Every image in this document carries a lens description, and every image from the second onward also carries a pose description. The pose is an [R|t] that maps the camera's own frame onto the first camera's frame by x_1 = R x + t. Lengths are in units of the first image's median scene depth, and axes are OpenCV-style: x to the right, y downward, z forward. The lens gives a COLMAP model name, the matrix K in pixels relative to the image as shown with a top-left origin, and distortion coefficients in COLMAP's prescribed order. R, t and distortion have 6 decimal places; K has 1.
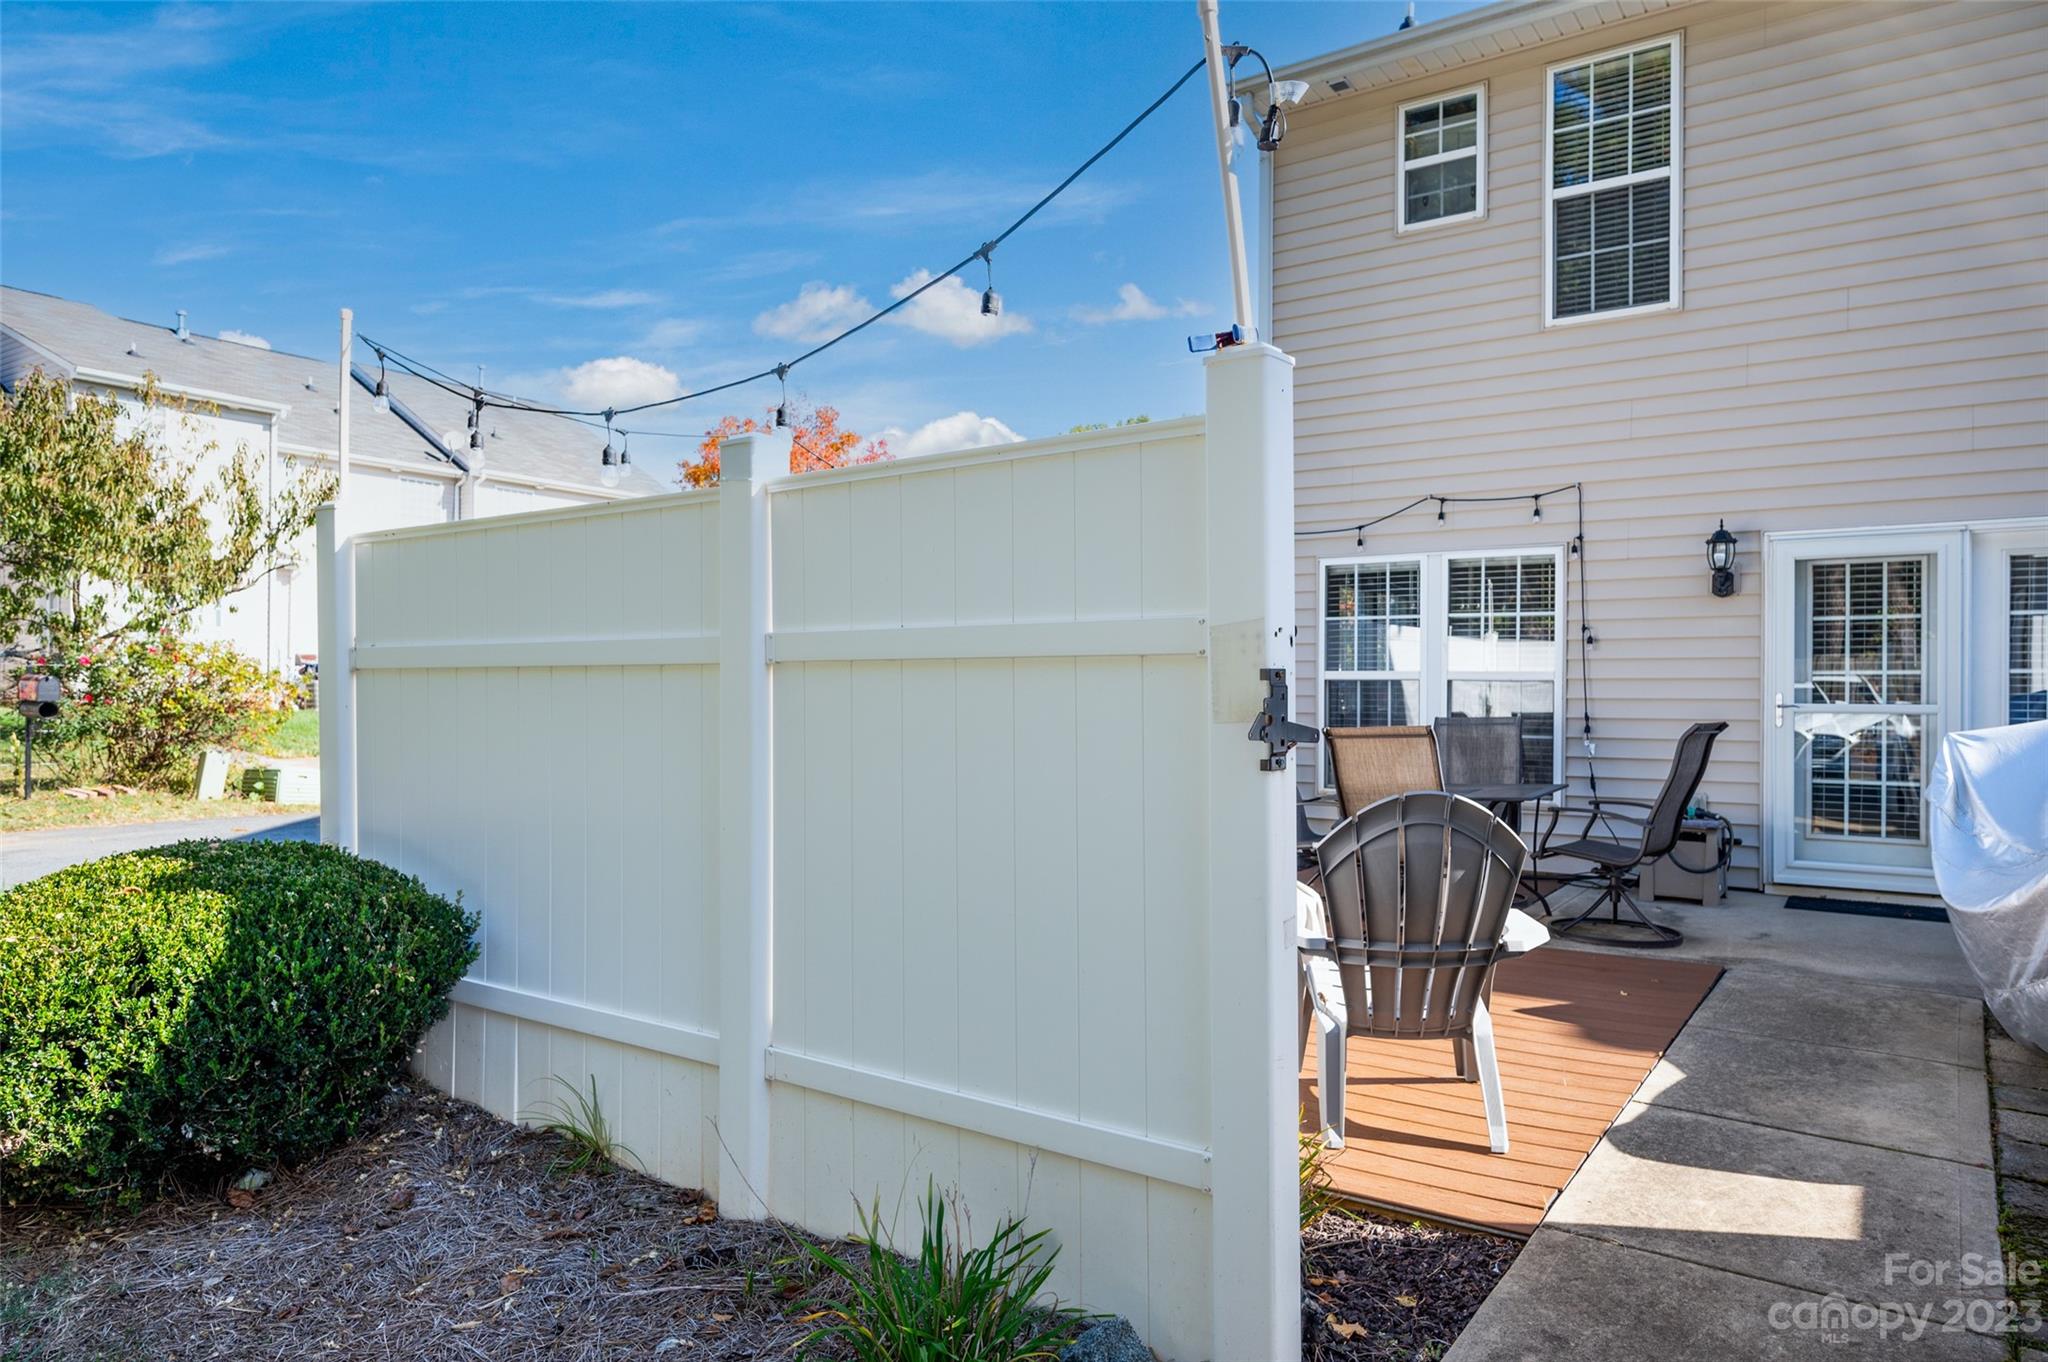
lens RADIAL K [[1297.3, 0, 1045.0], [0, 1297.3, 695.6], [0, 0, 1]] dist [-0.000319, 0.000184]
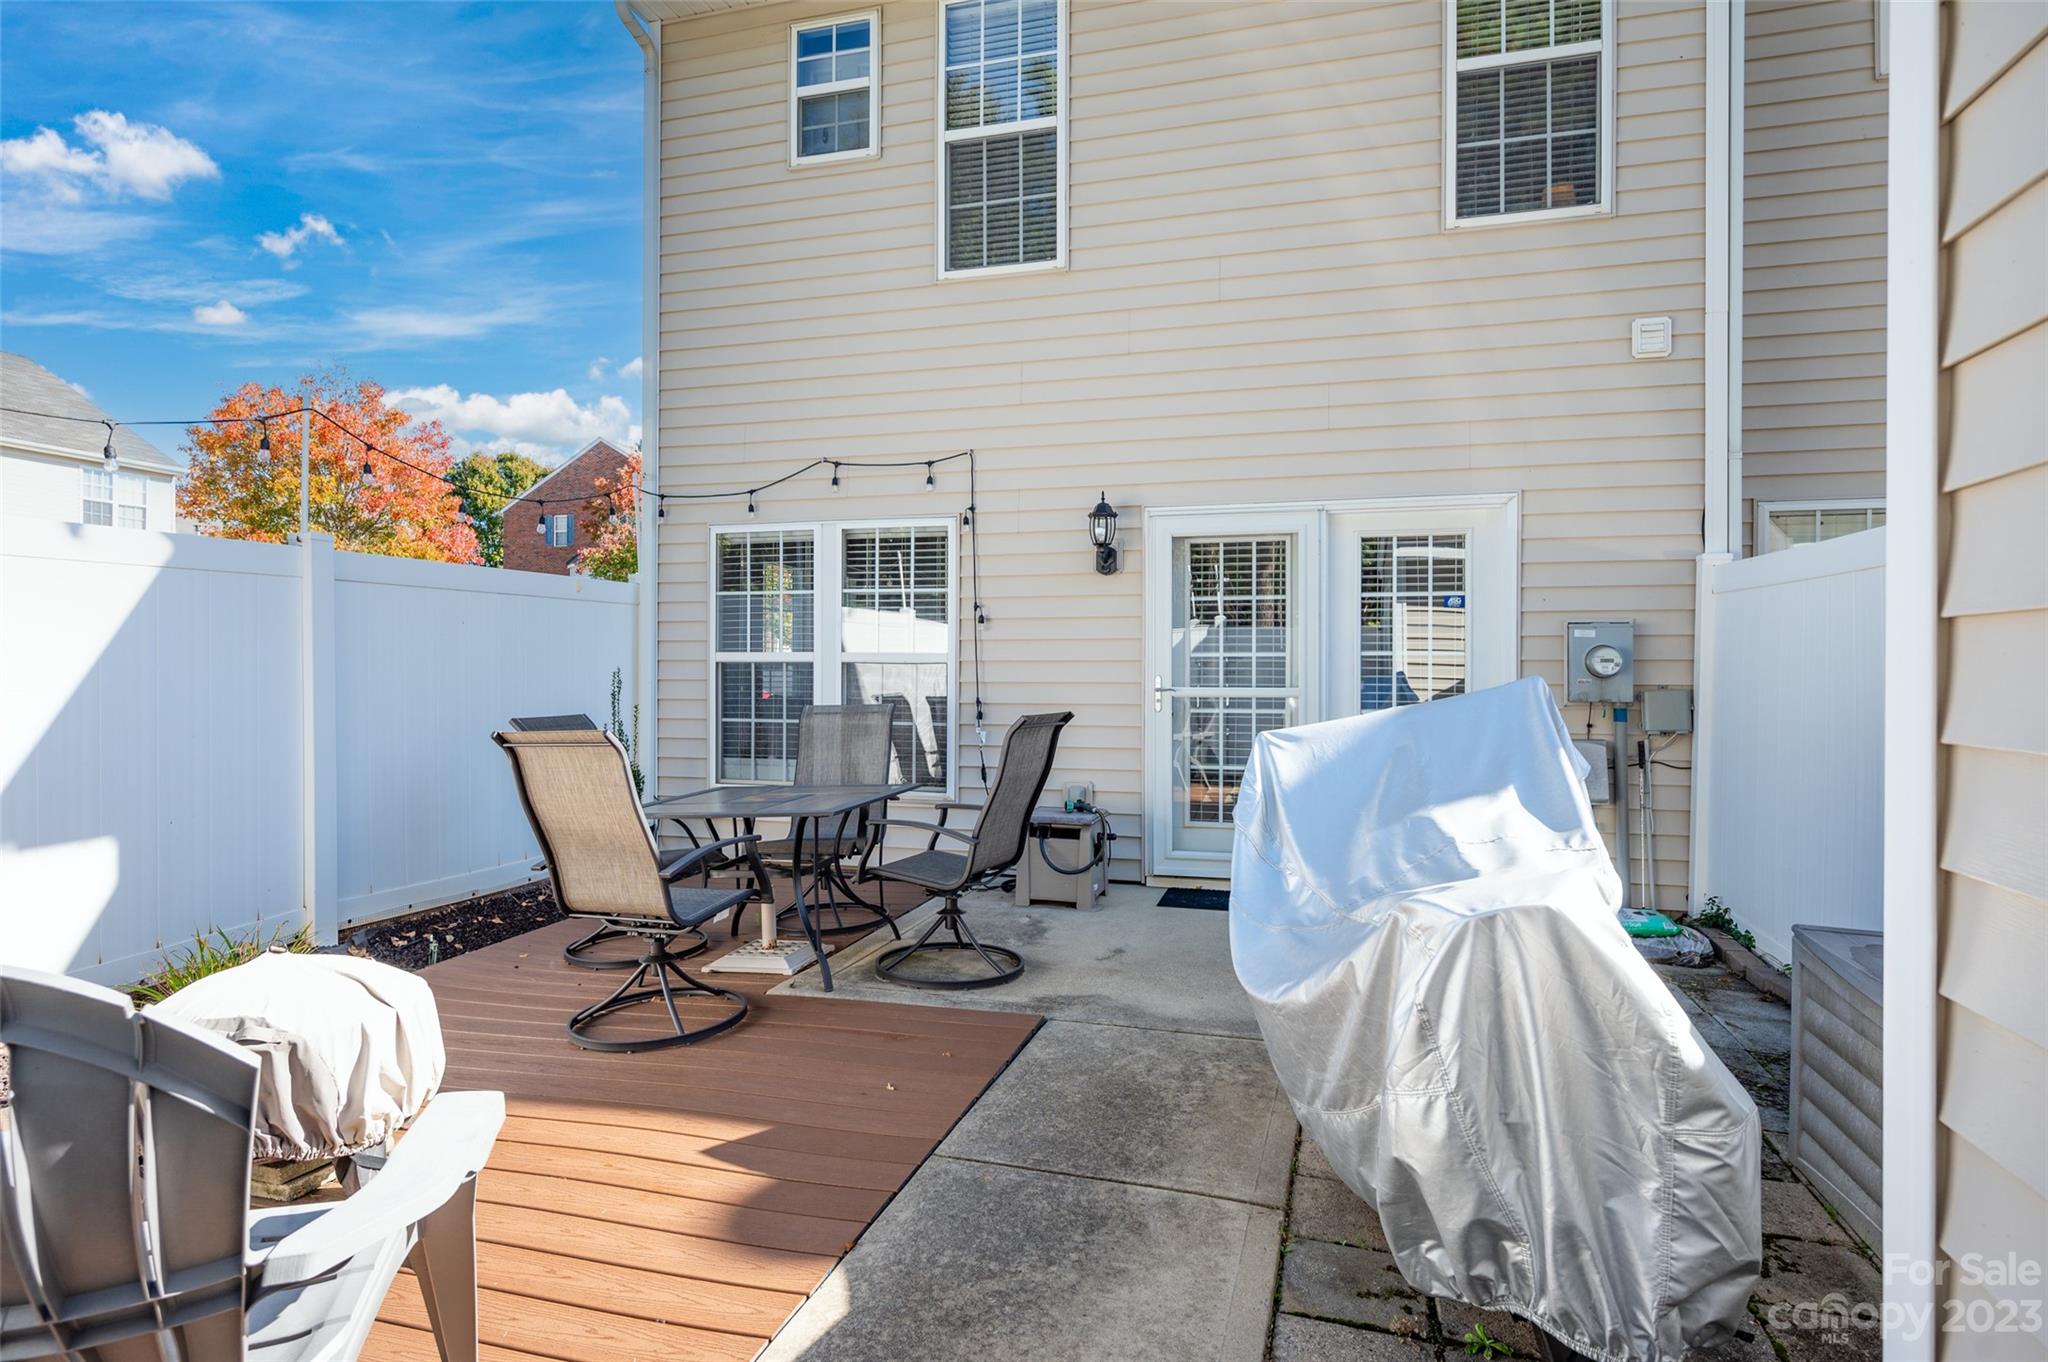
lens RADIAL K [[1162.9, 0, 1010.2], [0, 1162.9, 677.5], [0, 0, 1]] dist [-0.002888, -0.000691]
pose [[0.948976, -0.004250, 0.315320, 0.183565], [0.003536, 0.999990, 0.002836, -0.003530], [-0.315329, -0.001577, 0.948981, 0.211650]]
